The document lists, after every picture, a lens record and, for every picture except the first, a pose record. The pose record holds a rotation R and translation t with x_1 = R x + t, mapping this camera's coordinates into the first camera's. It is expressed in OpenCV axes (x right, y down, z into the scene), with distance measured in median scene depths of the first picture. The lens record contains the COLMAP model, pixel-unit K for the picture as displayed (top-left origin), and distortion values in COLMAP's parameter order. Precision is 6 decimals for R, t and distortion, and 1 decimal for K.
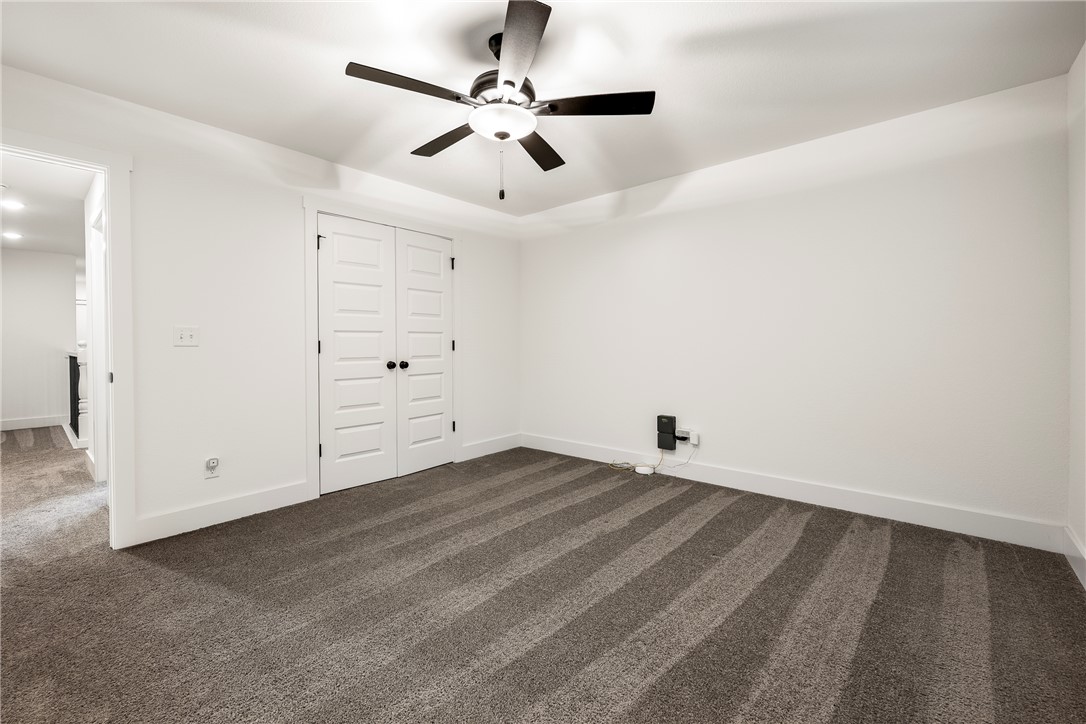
lens RADIAL K [[450.0, 0, 543.1], [0, 450.0, 348.4], [0, 0, 1]] dist [0.000130, 0.000113]
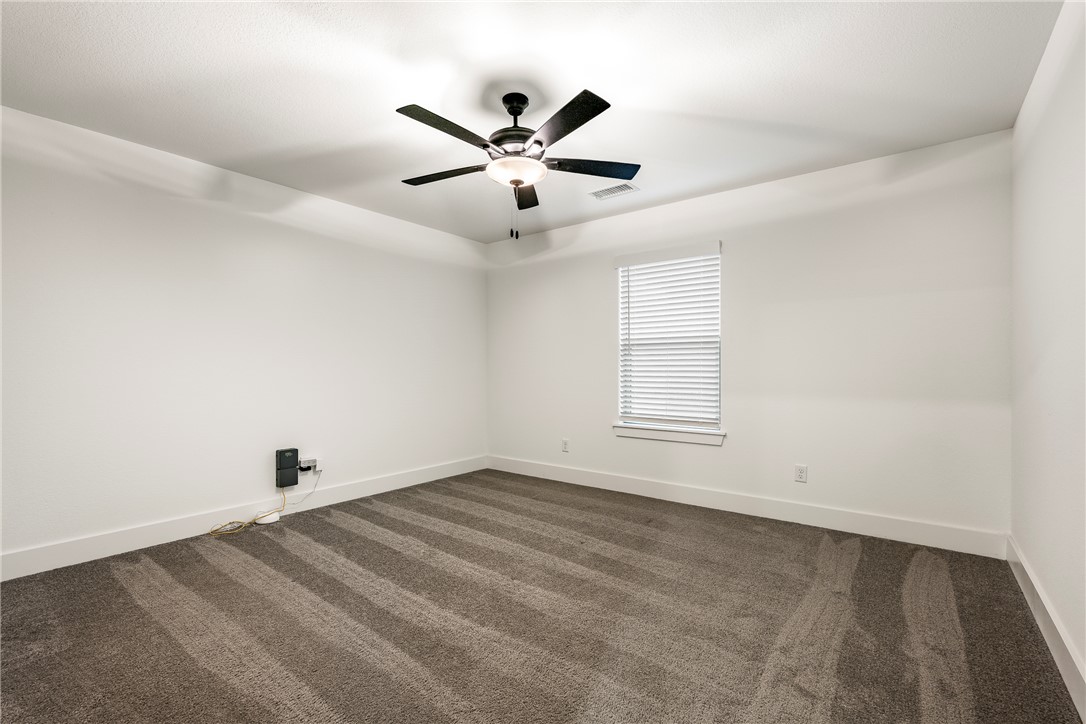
lens RADIAL K [[473.3, 0, 541.9], [0, 473.3, 363.9], [0, 0, 1]] dist [-0.000316, 0.000099]
pose [[-0.054430, 0.012086, 0.998444, -0.777610], [0.005473, 0.999915, -0.011806, -0.007998], [-0.998503, 0.004822, -0.054492, 0.598115]]
